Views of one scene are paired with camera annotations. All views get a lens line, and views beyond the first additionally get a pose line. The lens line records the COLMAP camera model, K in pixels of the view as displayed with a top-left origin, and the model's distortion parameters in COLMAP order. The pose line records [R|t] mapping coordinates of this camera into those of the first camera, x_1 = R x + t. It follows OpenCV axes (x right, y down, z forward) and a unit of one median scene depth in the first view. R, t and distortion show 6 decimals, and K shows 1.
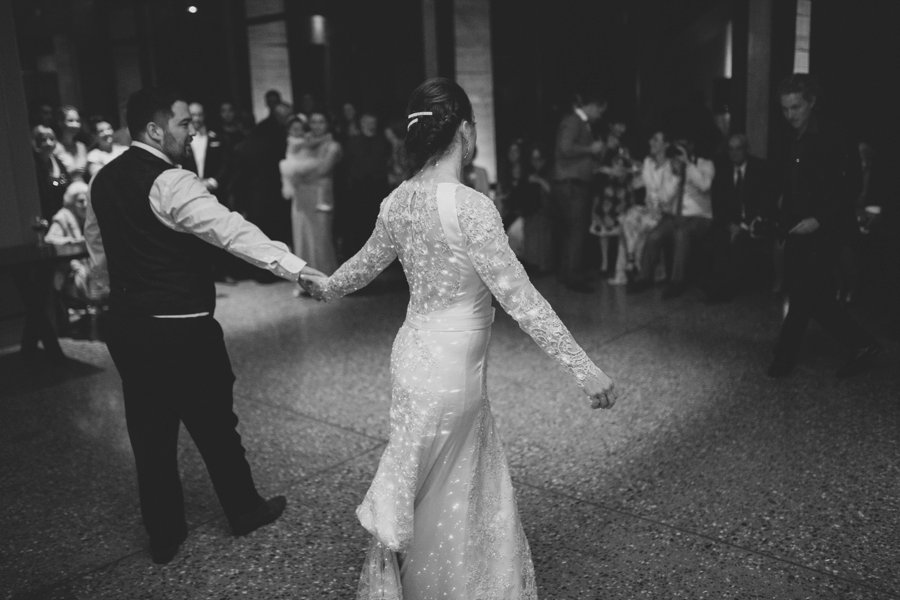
lens RADIAL K [[860.1, 0, 450.0], [0, 860.1, 300.0], [0, 0, 1]] dist [-0.067055, 0.103592]
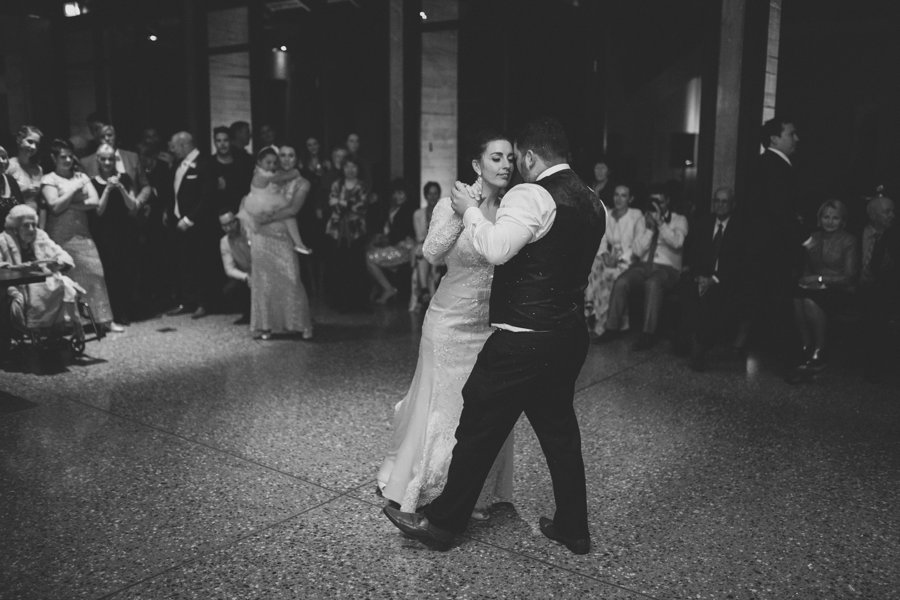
lens RADIAL K [[860.1, 0, 450.0], [0, 860.1, 300.0], [0, 0, 1]] dist [-0.067055, 0.103592]
pose [[0.997579, 0.039150, 0.057474, -0.018550], [-0.036195, 0.998012, -0.051596, -0.000731], [-0.059379, 0.049391, 0.997013, 0.054385]]
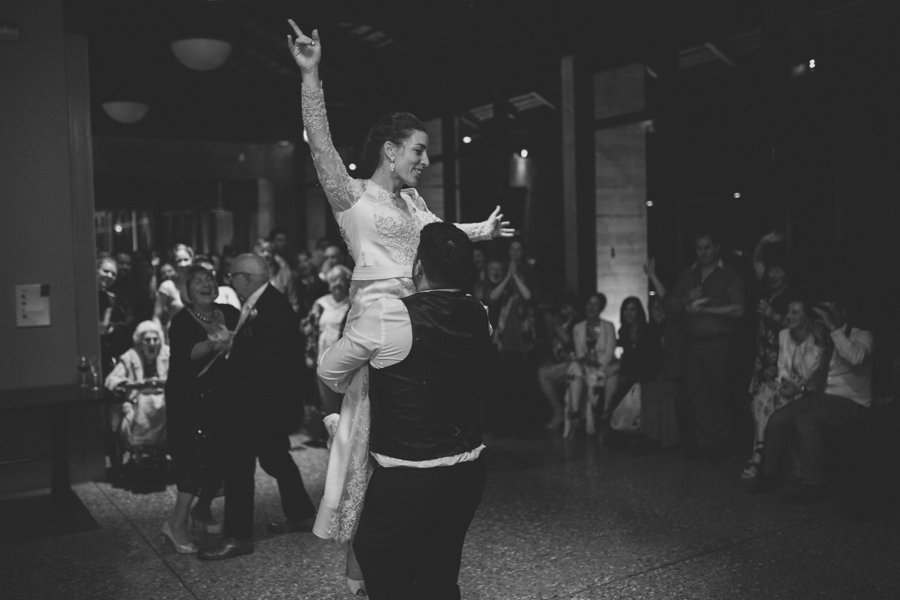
lens RADIAL K [[860.1, 0, 450.0], [0, 860.1, 300.0], [0, 0, 1]] dist [-0.067055, 0.103592]
pose [[0.953150, 0.033944, -0.300587, 0.285293], [-0.081102, 0.985979, -0.145832, -0.072880], [0.291422, 0.163378, 0.942540, 0.257105]]
